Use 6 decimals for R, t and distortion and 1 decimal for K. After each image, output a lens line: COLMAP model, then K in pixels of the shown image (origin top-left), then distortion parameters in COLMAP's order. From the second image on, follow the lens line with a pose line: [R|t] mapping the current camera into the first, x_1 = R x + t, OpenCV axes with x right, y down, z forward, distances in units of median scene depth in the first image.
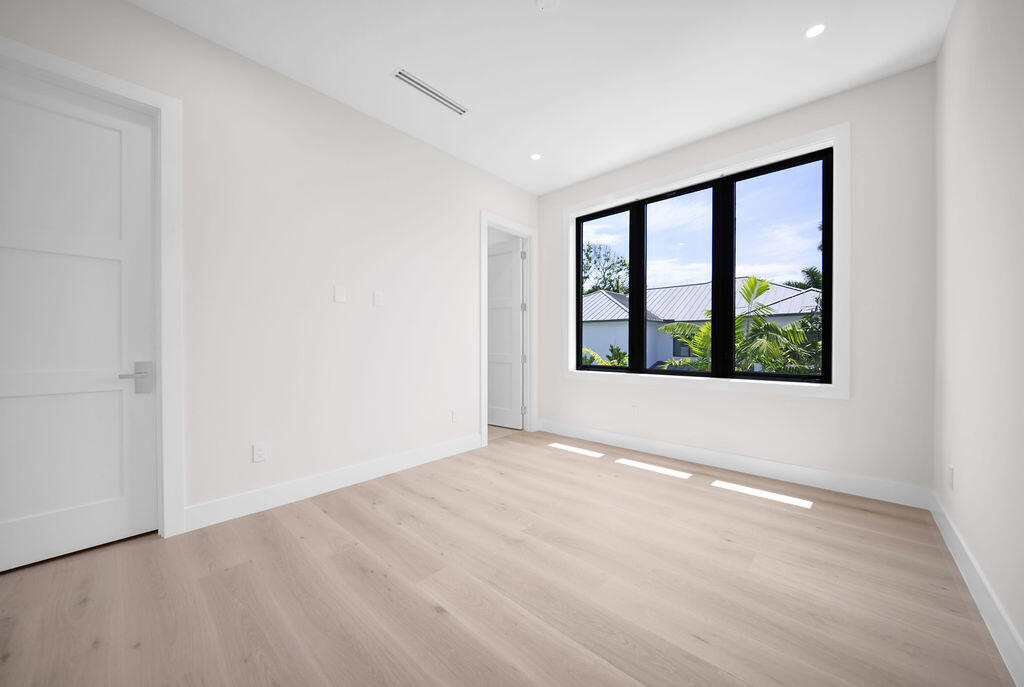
lens RADIAL K [[370.2, 0, 510.9], [0, 370.2, 340.6], [0, 0, 1]] dist [0.002707, -0.000130]
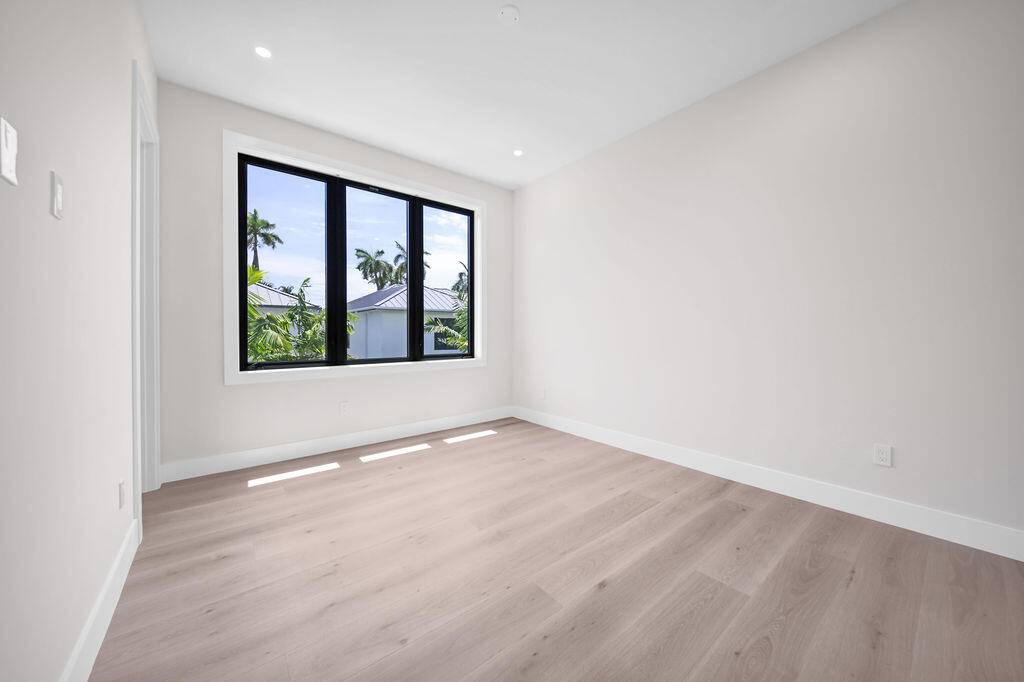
lens RADIAL K [[370.2, 0, 510.4], [0, 370.2, 338.3], [0, 0, 1]] dist [0.002707, -0.000130]
pose [[0.132212, -0.014623, 0.991114, -0.635655], [-0.006273, 0.999859, 0.015589, 0.002533], [-0.991202, -0.008278, 0.132101, 0.564446]]
